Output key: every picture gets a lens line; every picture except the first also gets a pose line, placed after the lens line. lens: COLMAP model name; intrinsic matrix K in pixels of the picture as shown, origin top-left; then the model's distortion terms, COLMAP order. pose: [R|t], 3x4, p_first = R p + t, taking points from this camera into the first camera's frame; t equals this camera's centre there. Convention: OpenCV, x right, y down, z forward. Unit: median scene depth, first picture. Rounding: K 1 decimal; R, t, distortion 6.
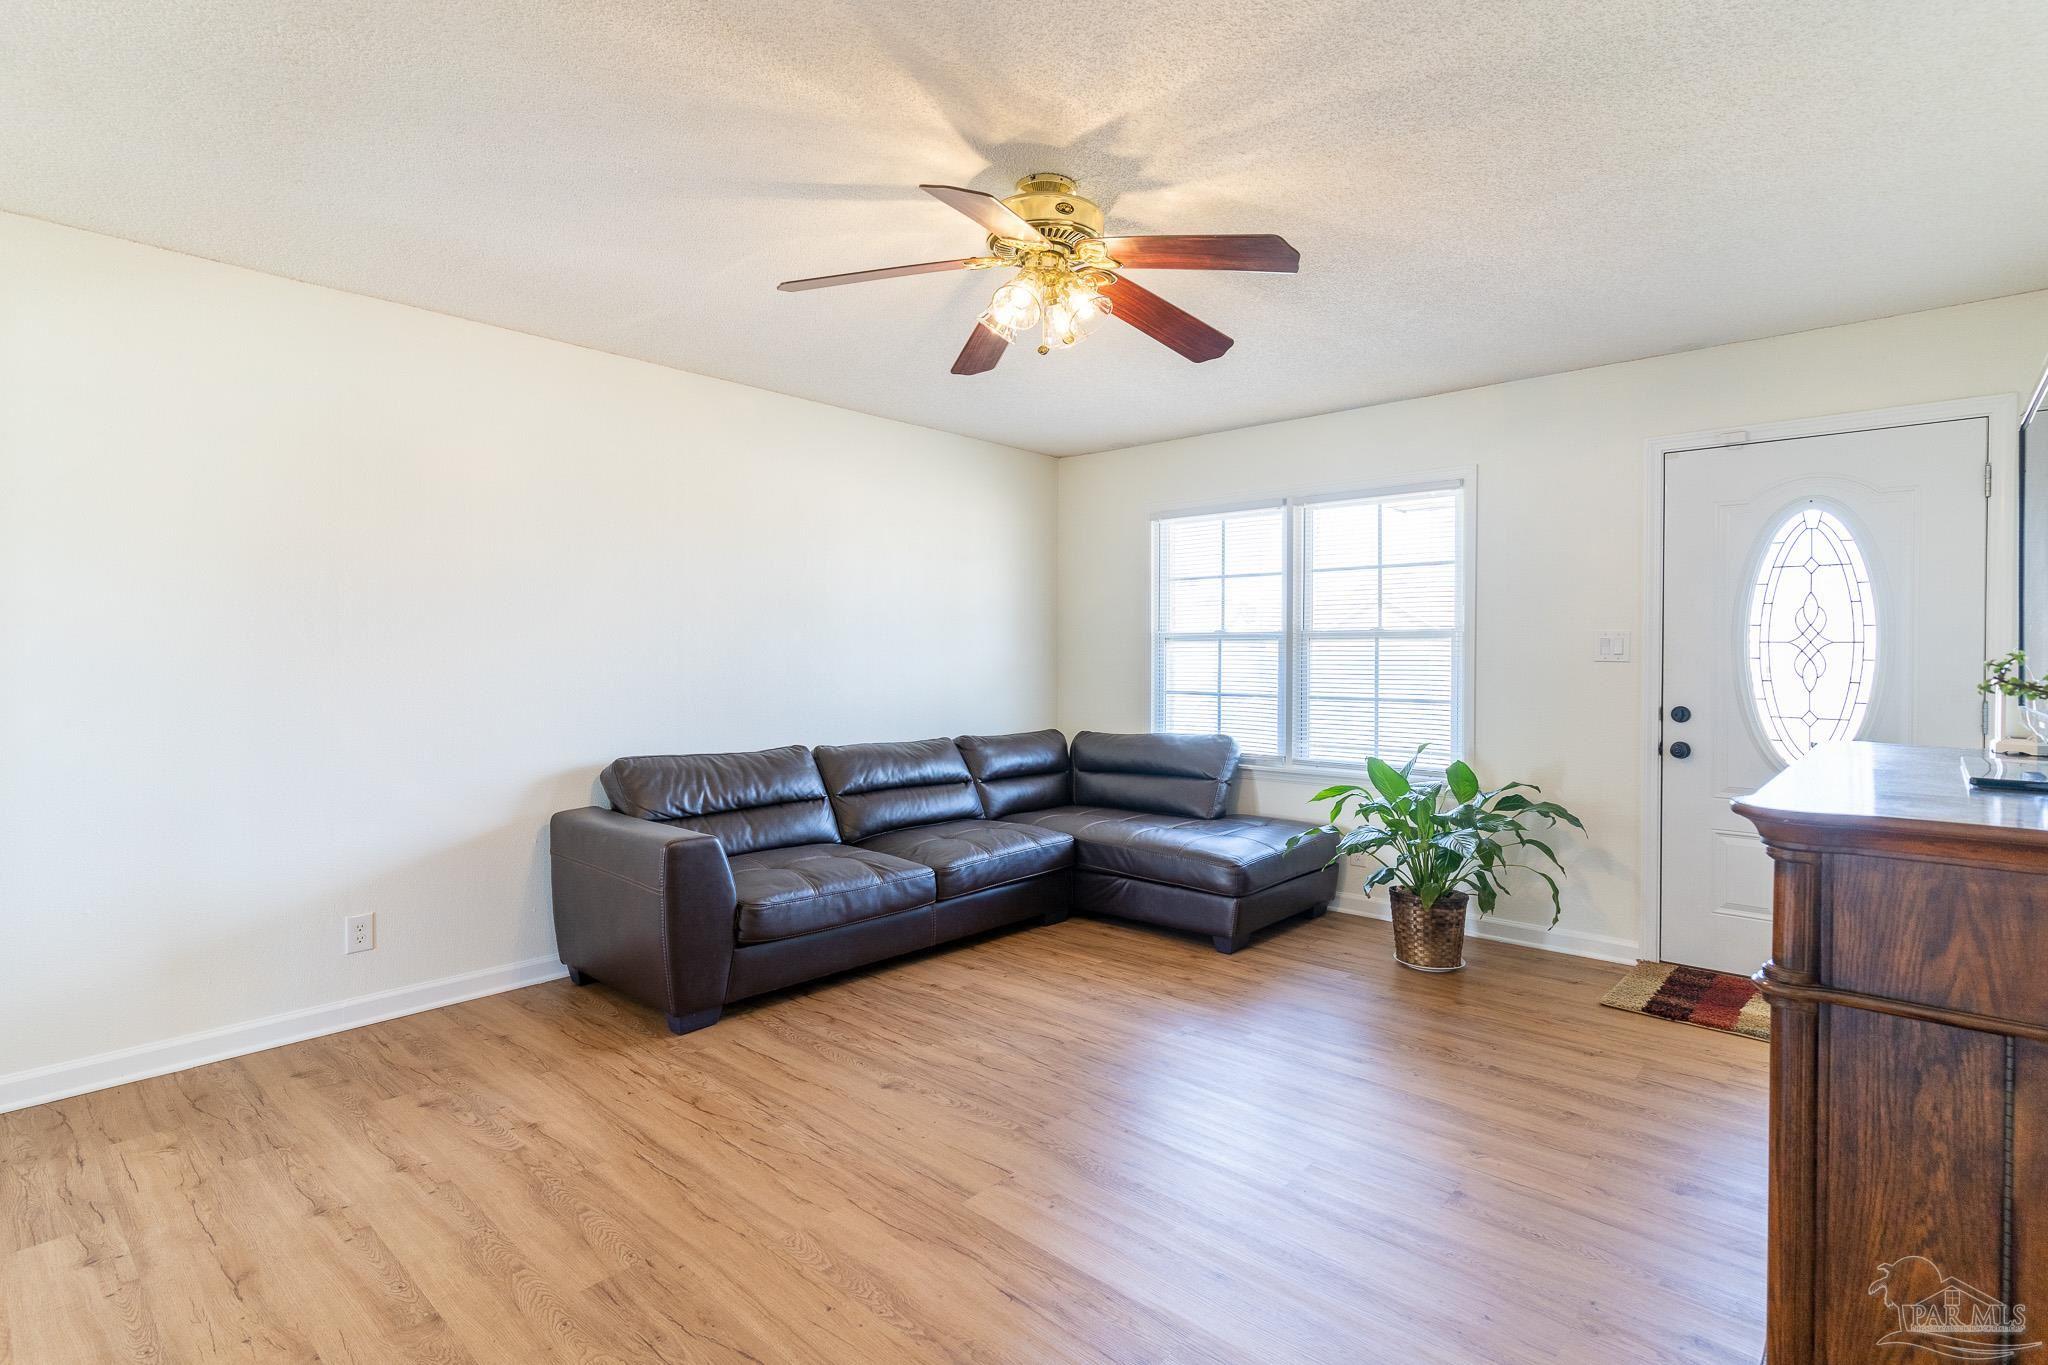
lens RADIAL K [[985.8, 0, 1018.7], [0, 985.8, 673.2], [0, 0, 1]] dist [-0.001467, 0.000062]
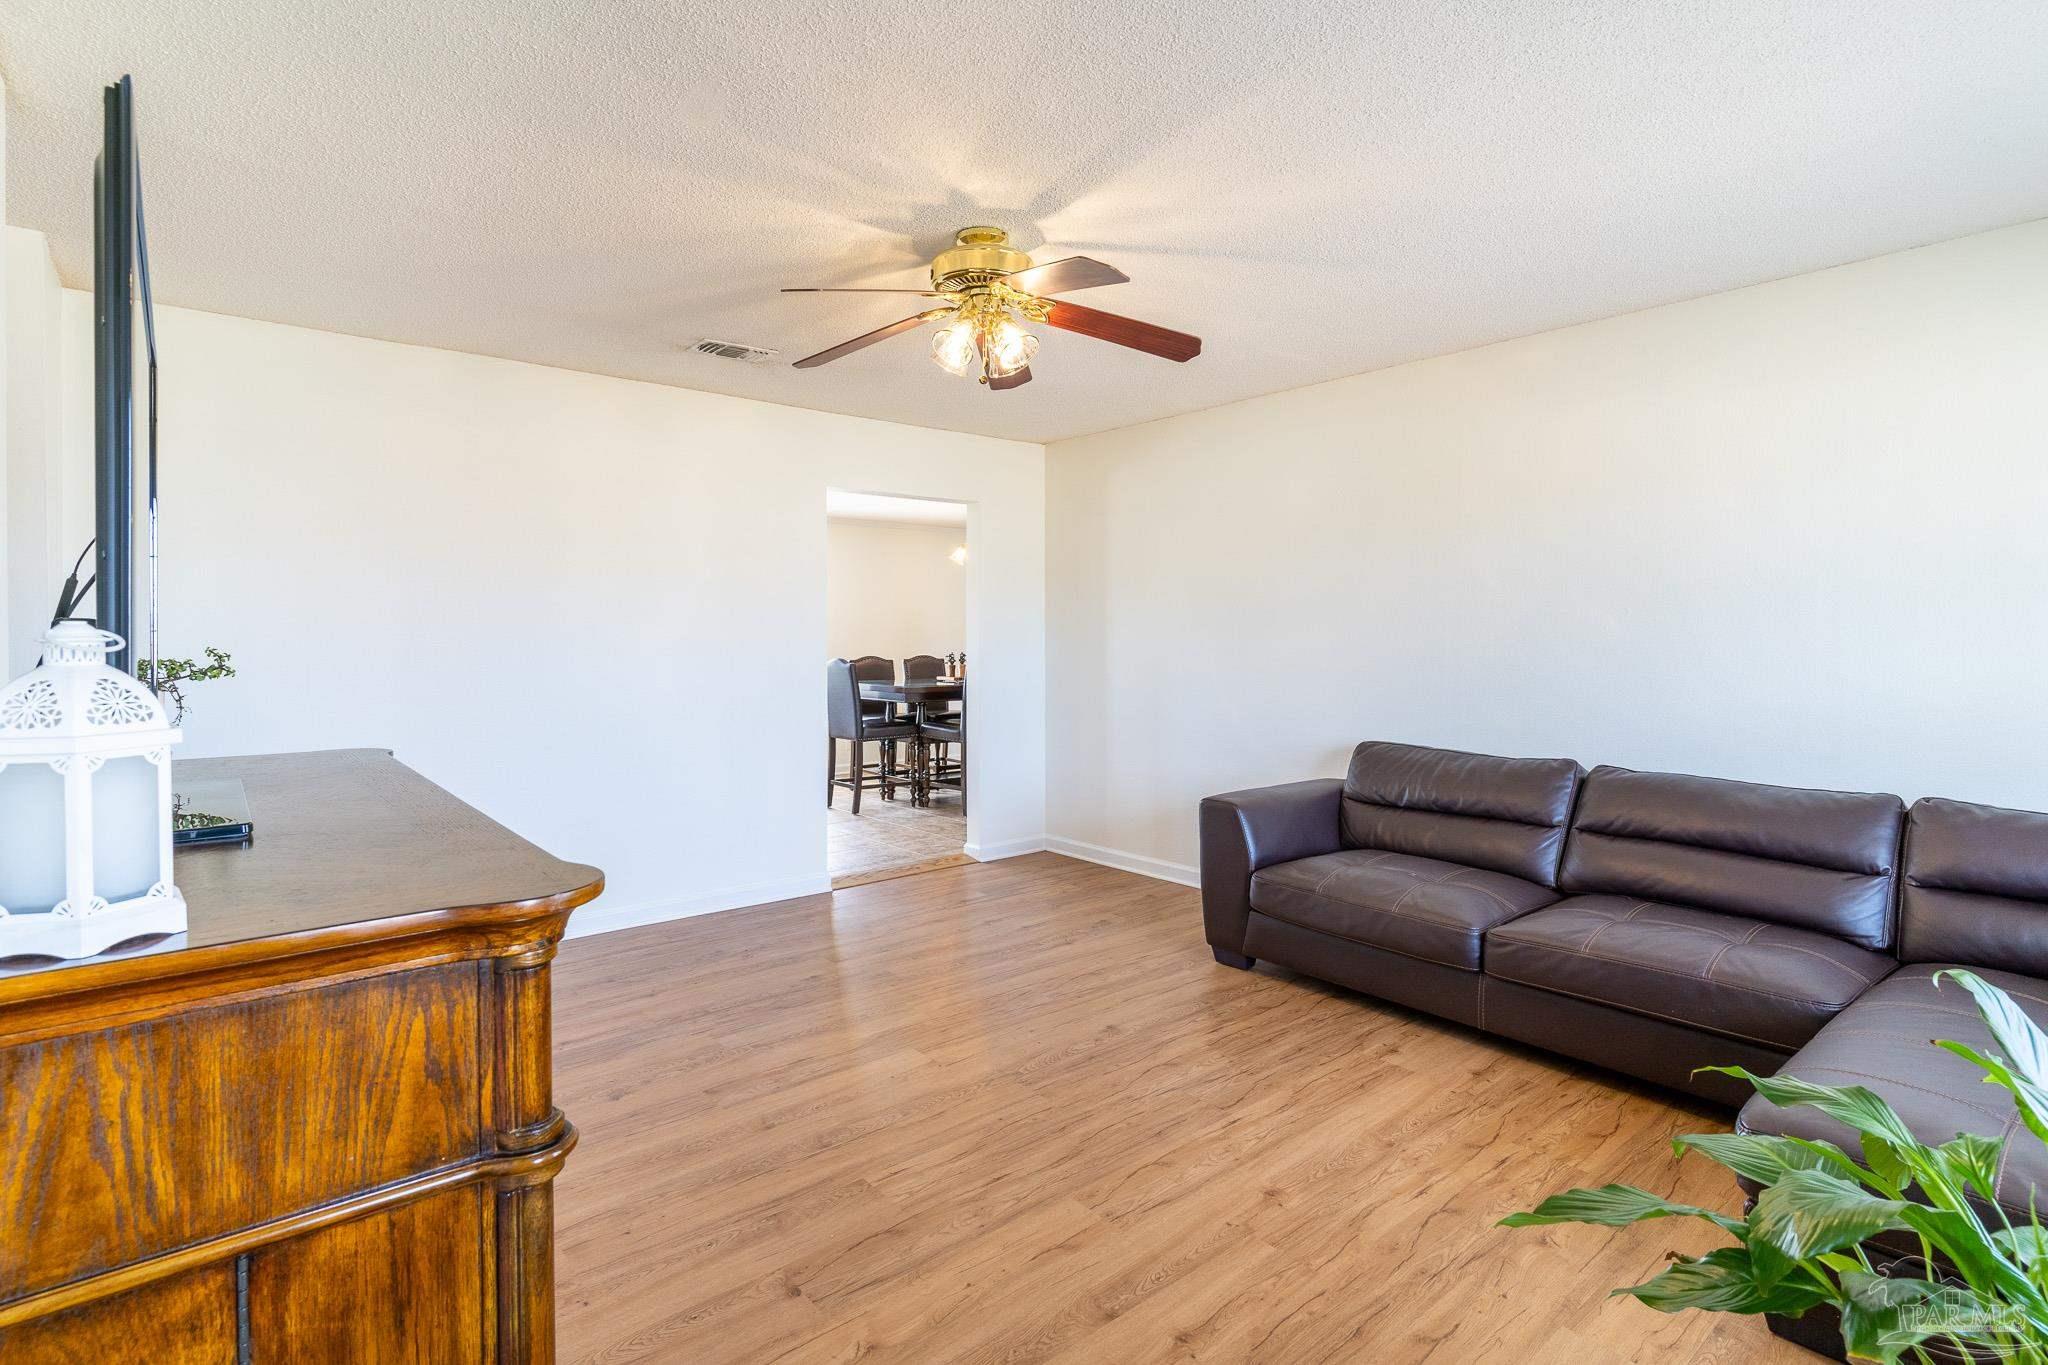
lens RADIAL K [[985.8, 0, 1030.3], [0, 985.8, 654.7], [0, 0, 1]] dist [-0.001467, 0.000062]
pose [[-0.136061, 0.004774, -0.990689, 0.867782], [-0.023607, 0.999689, 0.008059, -0.013171], [0.990419, 0.024484, -0.135906, 0.914597]]
